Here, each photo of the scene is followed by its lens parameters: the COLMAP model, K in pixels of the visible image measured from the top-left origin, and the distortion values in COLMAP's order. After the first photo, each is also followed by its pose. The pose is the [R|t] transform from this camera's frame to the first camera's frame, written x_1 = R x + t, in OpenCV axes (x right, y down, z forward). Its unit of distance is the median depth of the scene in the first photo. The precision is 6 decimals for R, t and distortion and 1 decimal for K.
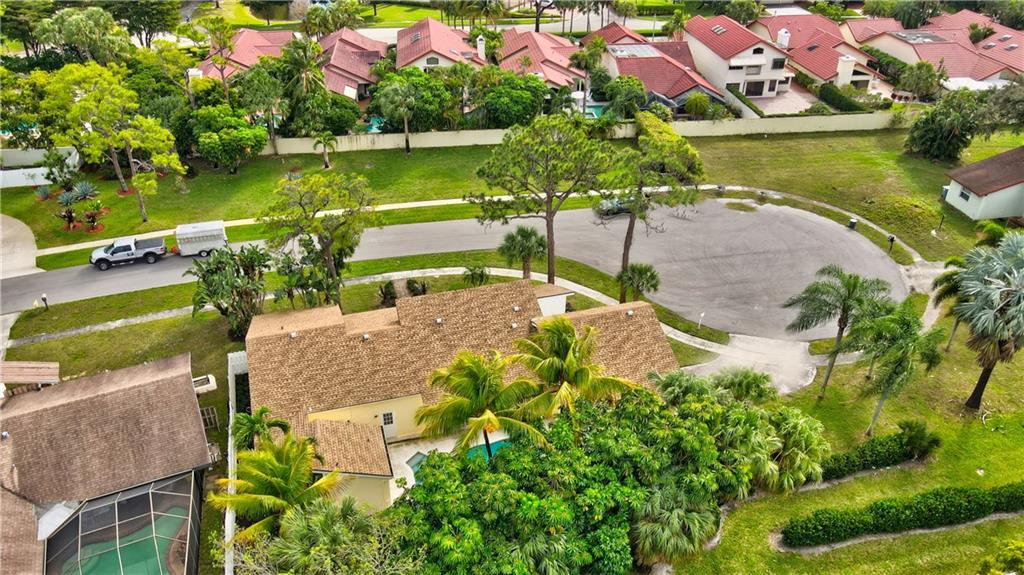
lens RADIAL K [[758.3, 0, 512.0], [0, 758.3, 287.5], [0, 0, 1]] dist [-0.001256, 0.012122]
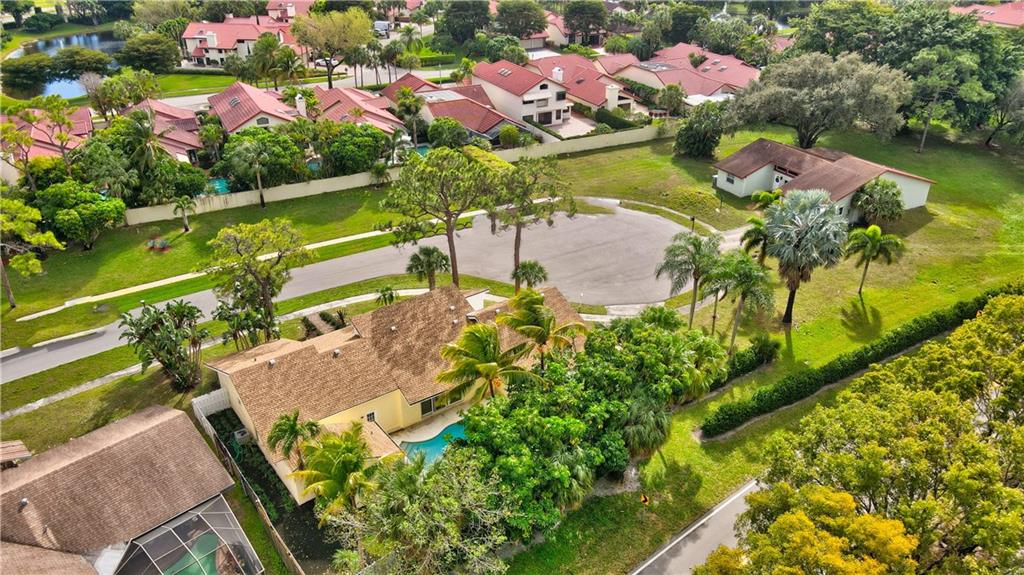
lens RADIAL K [[758.3, 0, 512.0], [0, 758.3, 287.5], [0, 0, 1]] dist [-0.001256, 0.012122]
pose [[0.938034, -0.162948, 0.305845, -0.154414], [0.182711, 0.982473, -0.036936, 0.033402], [-0.294466, 0.090528, 0.951365, -0.089919]]
